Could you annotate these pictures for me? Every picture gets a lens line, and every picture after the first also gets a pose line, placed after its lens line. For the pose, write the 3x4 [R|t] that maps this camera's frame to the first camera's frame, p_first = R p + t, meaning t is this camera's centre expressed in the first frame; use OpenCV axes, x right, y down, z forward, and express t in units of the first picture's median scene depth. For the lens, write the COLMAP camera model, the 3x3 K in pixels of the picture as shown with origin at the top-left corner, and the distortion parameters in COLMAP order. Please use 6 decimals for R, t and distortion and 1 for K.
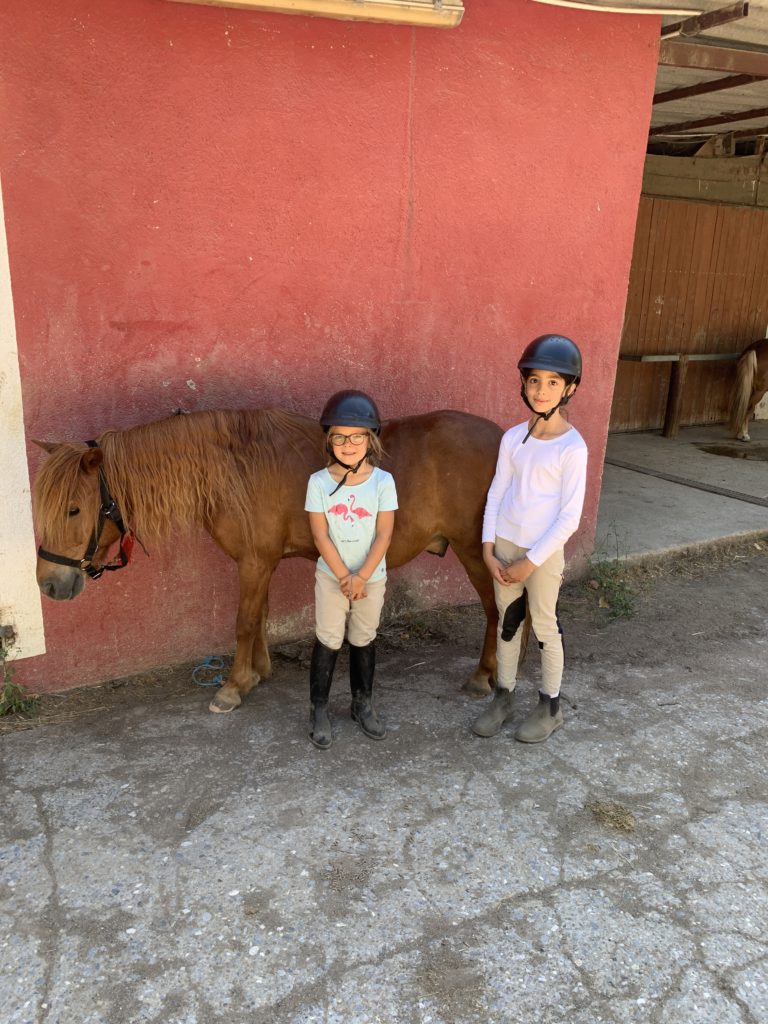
lens RADIAL K [[794.8, 0, 383.4], [0, 794.8, 509.9], [0, 0, 1]] dist [0.016446, 0.003955]
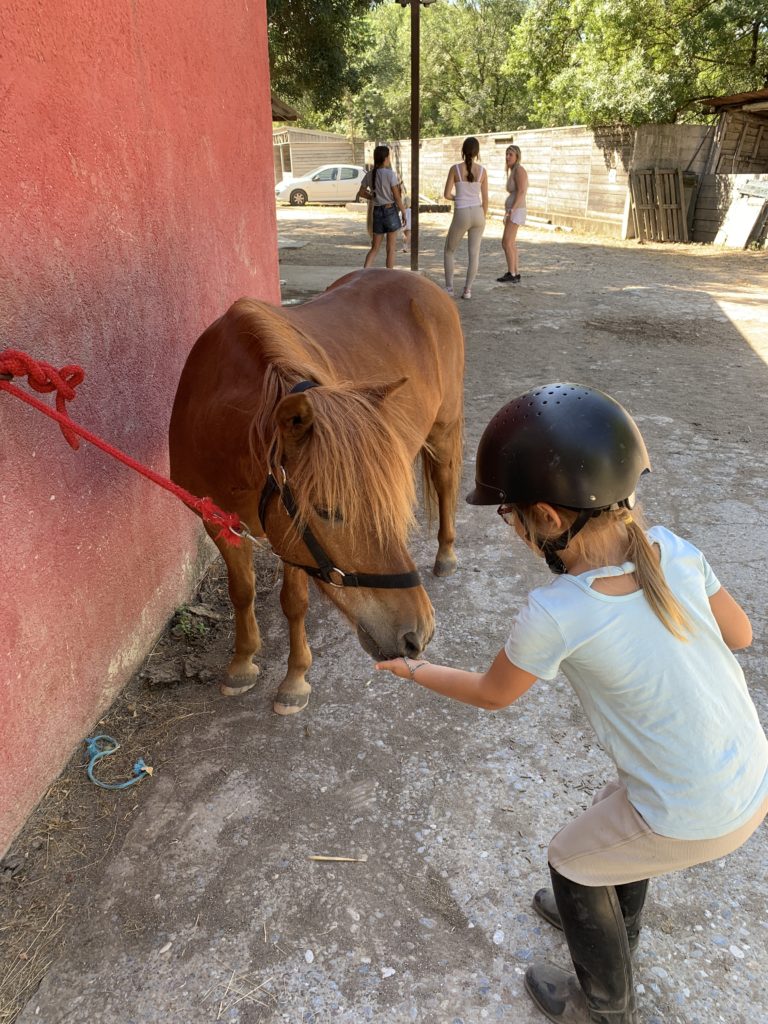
lens RADIAL K [[794.8, 0, 384.2], [0, 794.8, 514.7], [0, 0, 1]] dist [0.016446, 0.003955]
pose [[0.621760, -0.359929, 0.695604, -0.568743], [0.233659, 0.932947, 0.273885, -0.126088], [-0.747542, -0.007757, 0.664170, 0.519131]]
